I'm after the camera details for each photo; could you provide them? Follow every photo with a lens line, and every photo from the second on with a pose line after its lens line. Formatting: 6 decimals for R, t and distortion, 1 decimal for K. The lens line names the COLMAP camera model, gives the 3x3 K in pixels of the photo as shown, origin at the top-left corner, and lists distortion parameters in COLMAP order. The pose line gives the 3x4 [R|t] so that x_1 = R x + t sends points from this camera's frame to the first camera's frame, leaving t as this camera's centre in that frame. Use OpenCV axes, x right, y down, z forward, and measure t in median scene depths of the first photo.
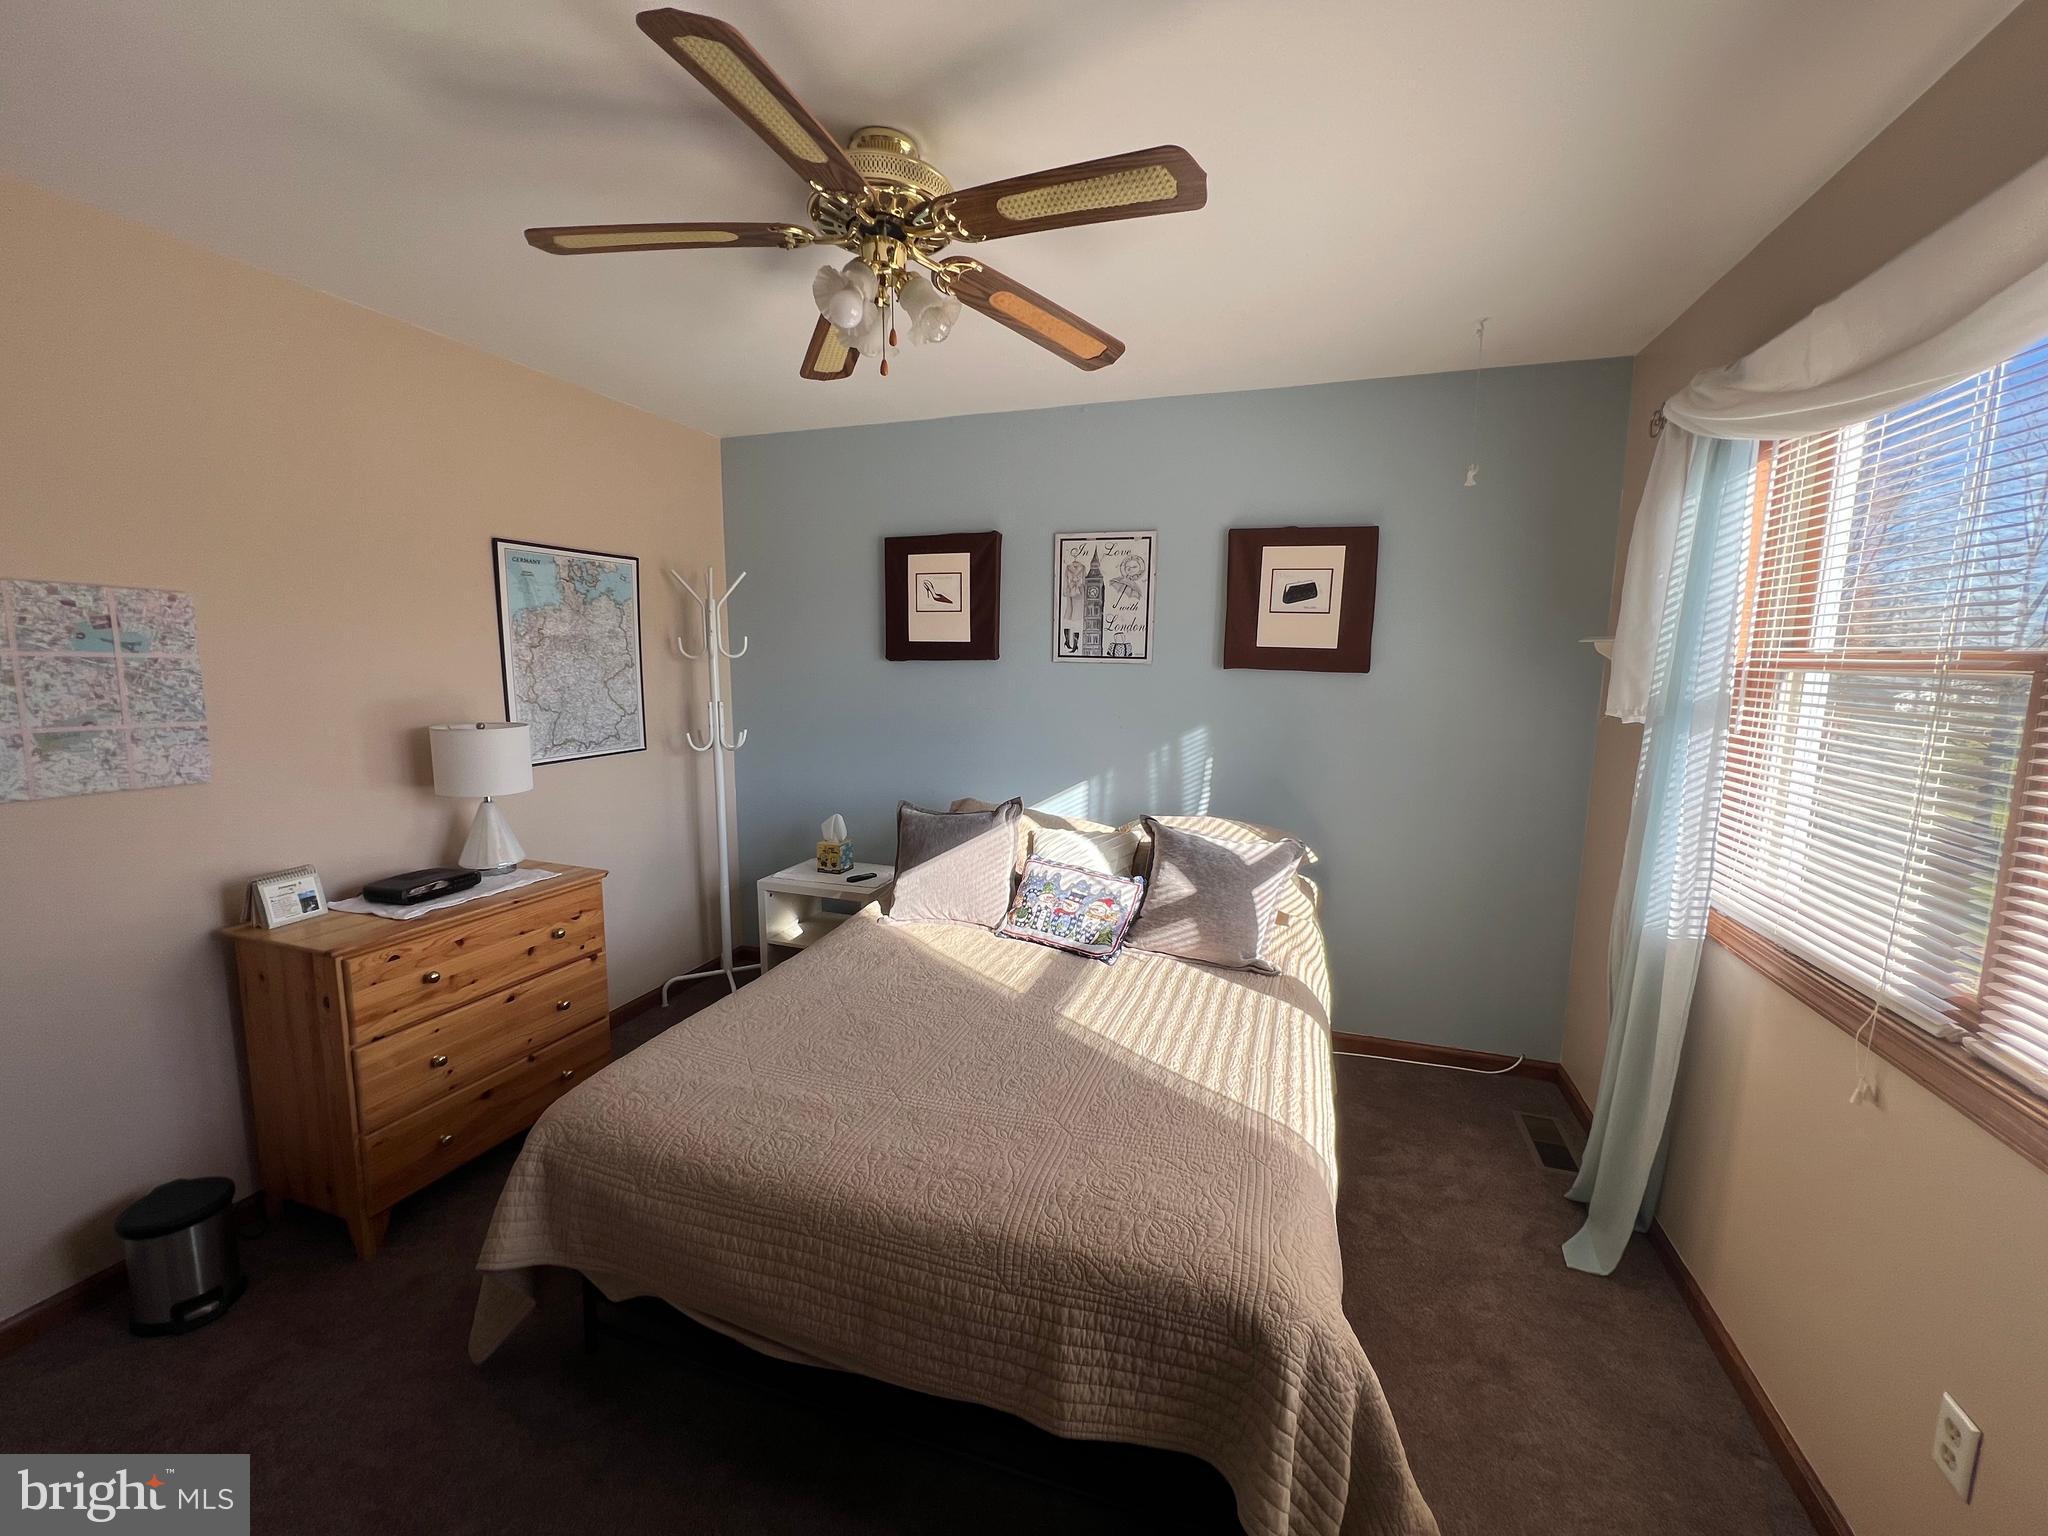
lens RADIAL K [[825.8, 0, 1020.4], [0, 825.8, 769.5], [0, 0, 1]] dist [-0.003215, 0.001348]
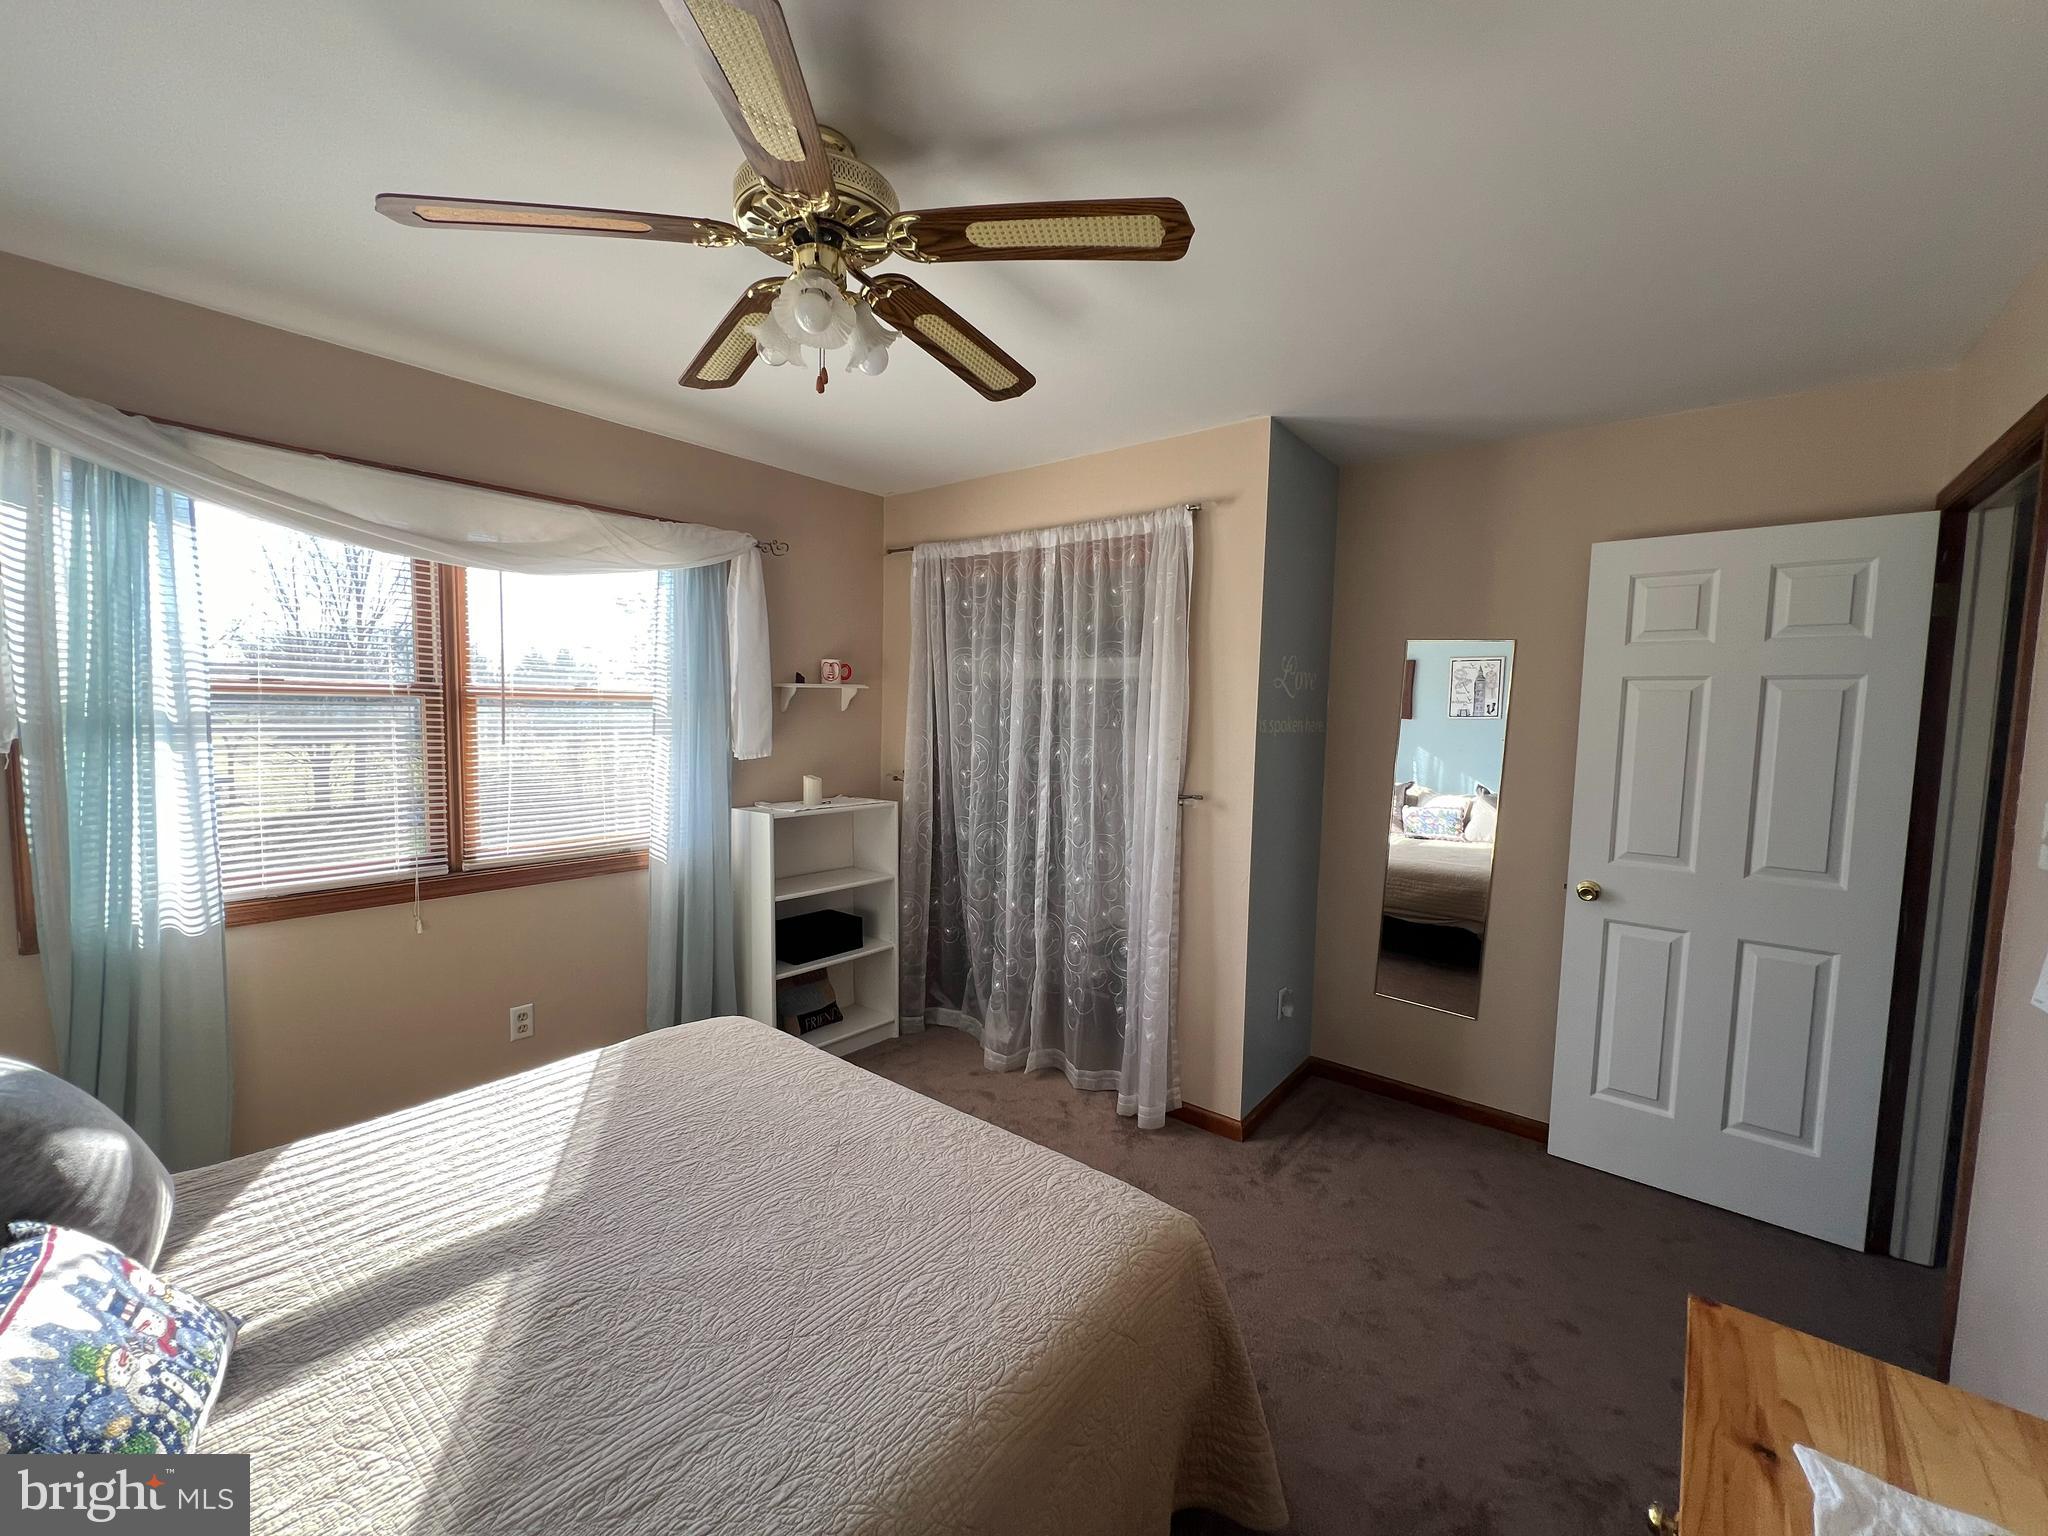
lens RADIAL K [[825.4, 0, 1028.2], [0, 825.4, 770.0], [0, 0, 1]] dist [0.003909, 0.000328]
pose [[-0.945259, -0.054075, 0.321810, -0.351856], [0.014545, 0.978213, 0.207095, -0.129607], [-0.325997, 0.200439, -0.923878, 0.940789]]
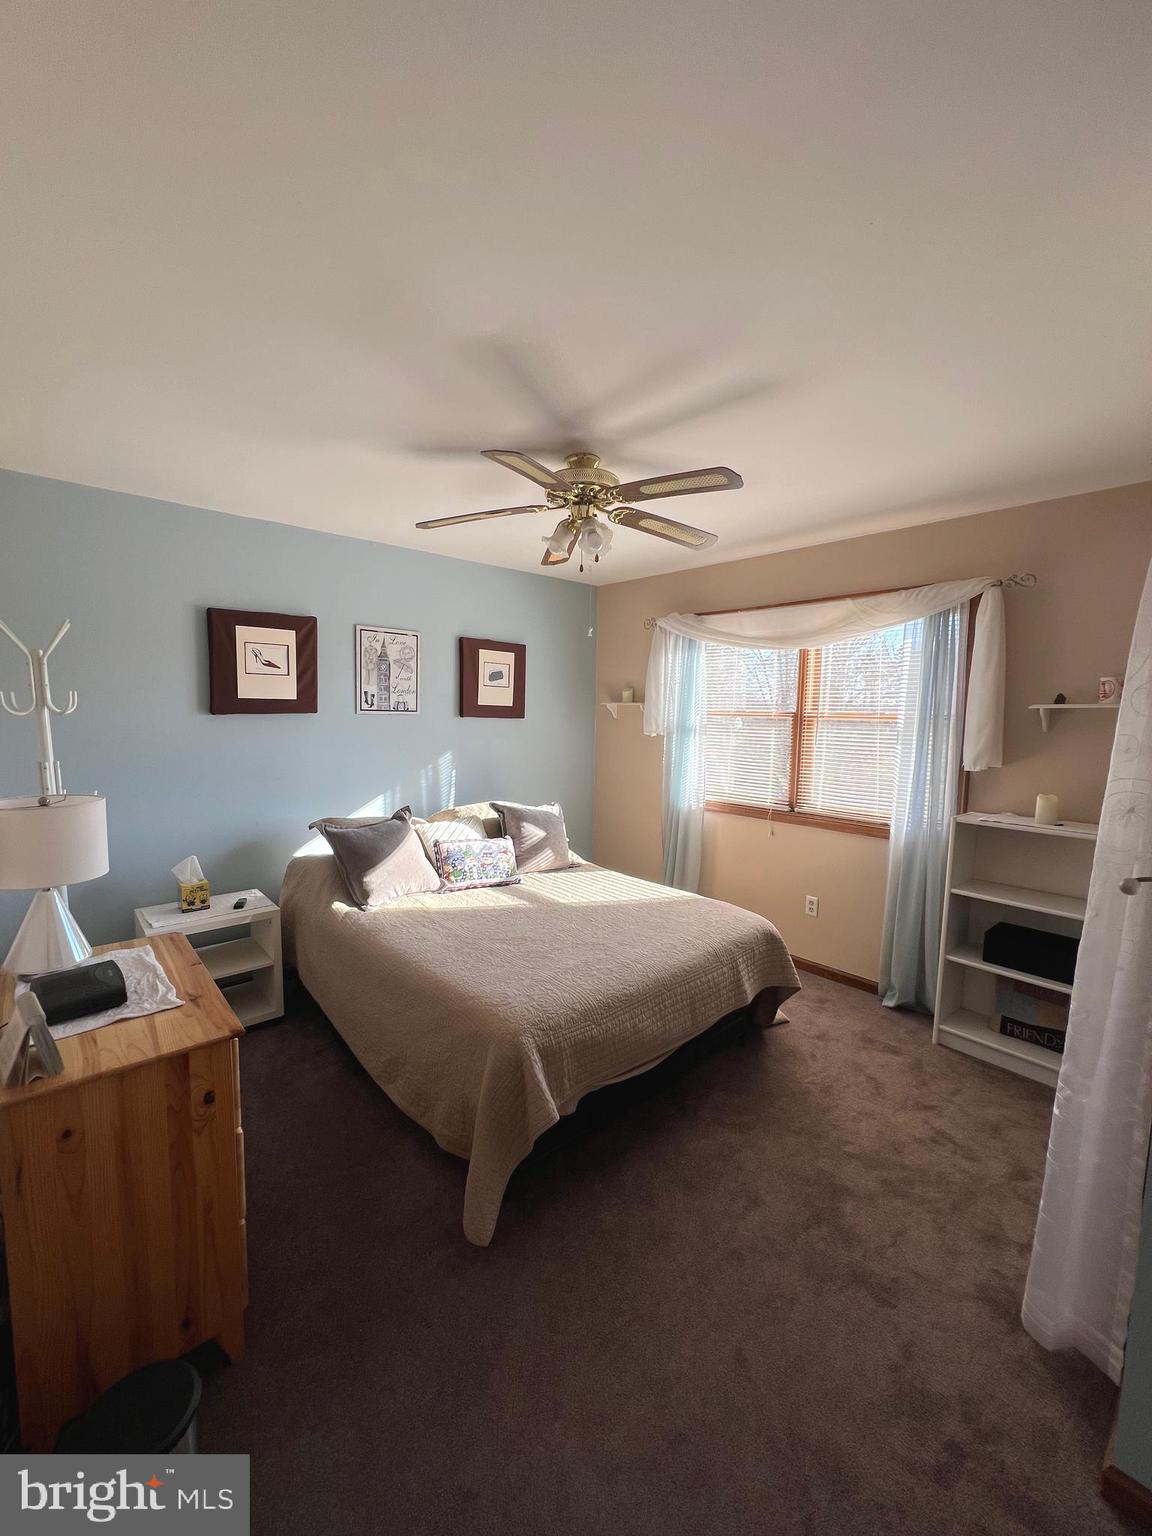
lens RADIAL K [[619.4, 0, 573.0], [0, 619.4, 771.6], [0, 0, 1]] dist [-0.003215, 0.001348]
pose [[0.481939, -0.092466, 0.871312, -0.751474], [0.112496, 0.992716, 0.043127, -0.038636], [-0.868953, 0.077234, 0.488830, 0.175432]]
